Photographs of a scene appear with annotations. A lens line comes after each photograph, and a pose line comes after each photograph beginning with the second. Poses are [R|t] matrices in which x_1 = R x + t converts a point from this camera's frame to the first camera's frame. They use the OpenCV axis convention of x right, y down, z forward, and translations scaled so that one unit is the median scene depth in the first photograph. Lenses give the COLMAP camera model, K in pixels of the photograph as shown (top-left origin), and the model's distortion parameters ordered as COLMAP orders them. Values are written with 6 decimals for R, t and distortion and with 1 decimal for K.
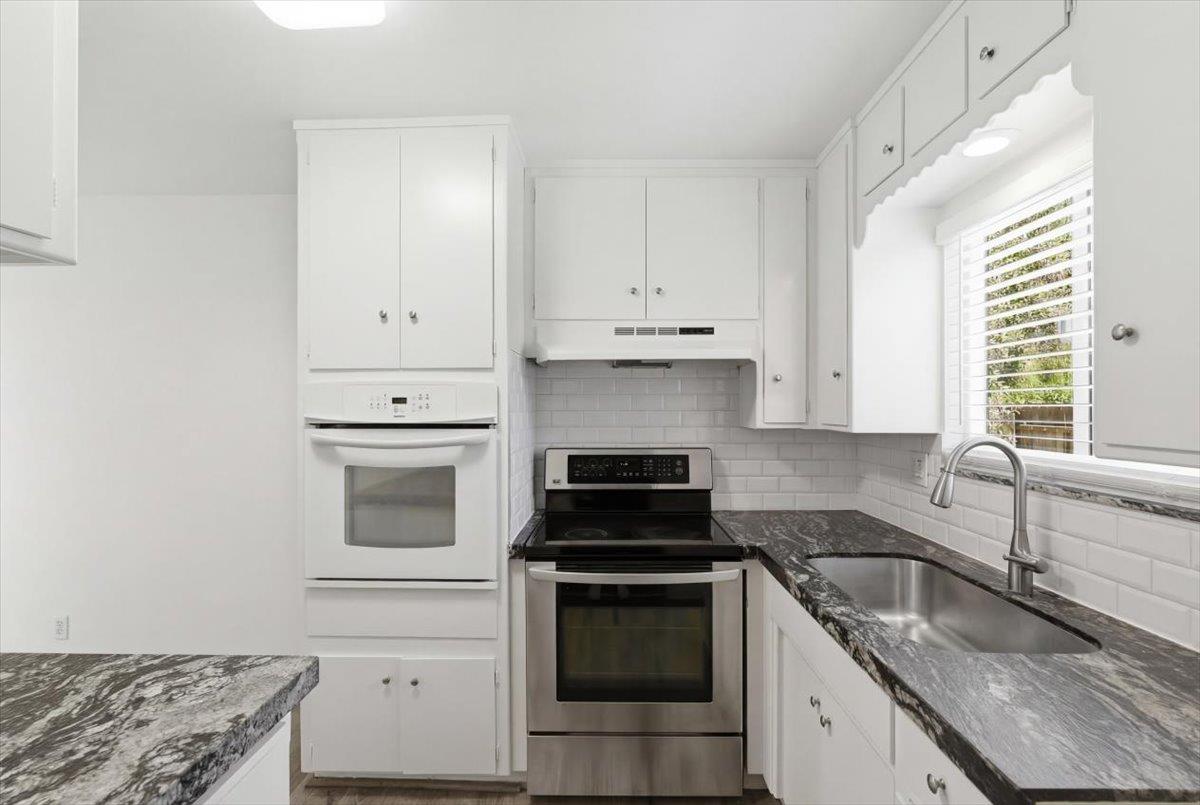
lens RADIAL K [[532.8, 0, 604.5], [0, 532.8, 405.5], [0, 0, 1]] dist [-0.009585, 0.002140]
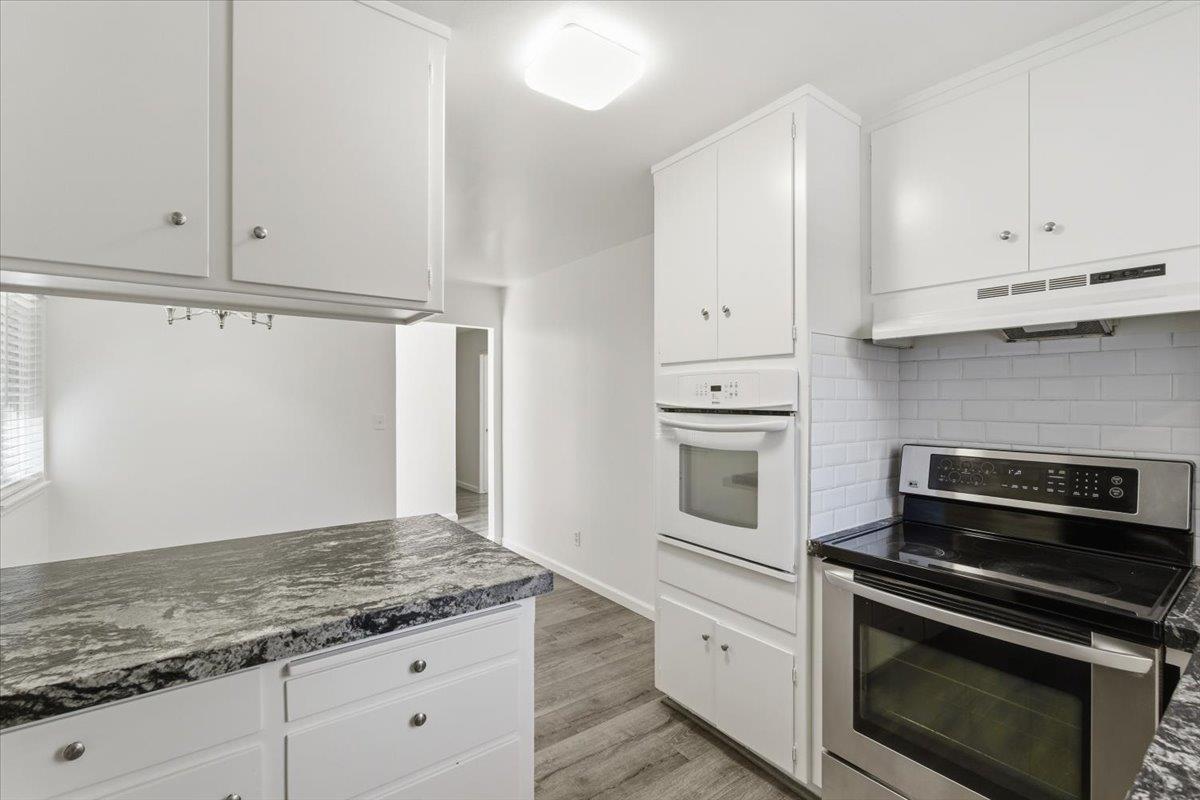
lens RADIAL K [[532.8, 0, 599.6], [0, 532.8, 400.2], [0, 0, 1]] dist [-0.009585, 0.002140]
pose [[0.609466, 0.004542, -0.792800, 0.342350], [-0.001323, 0.999988, 0.004711, 0.010155], [0.792811, -0.001822, 0.609464, 0.134192]]
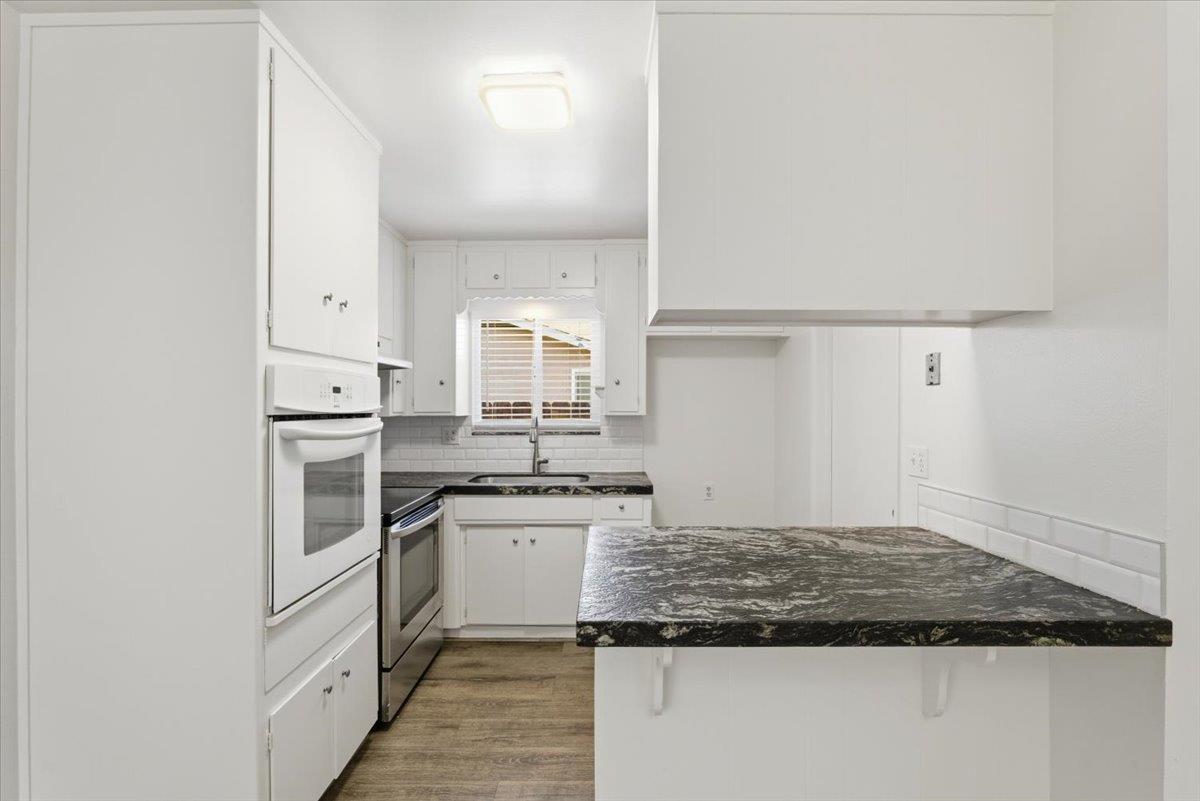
lens RADIAL K [[532.8, 0, 598.9], [0, 532.8, 408.1], [0, 0, 1]] dist [-0.009585, 0.002140]
pose [[-0.006479, -0.000367, 0.999979, -1.347964], [-0.003111, 0.999995, 0.000347, 0.021798], [-0.999974, -0.003108, -0.006480, 0.528665]]
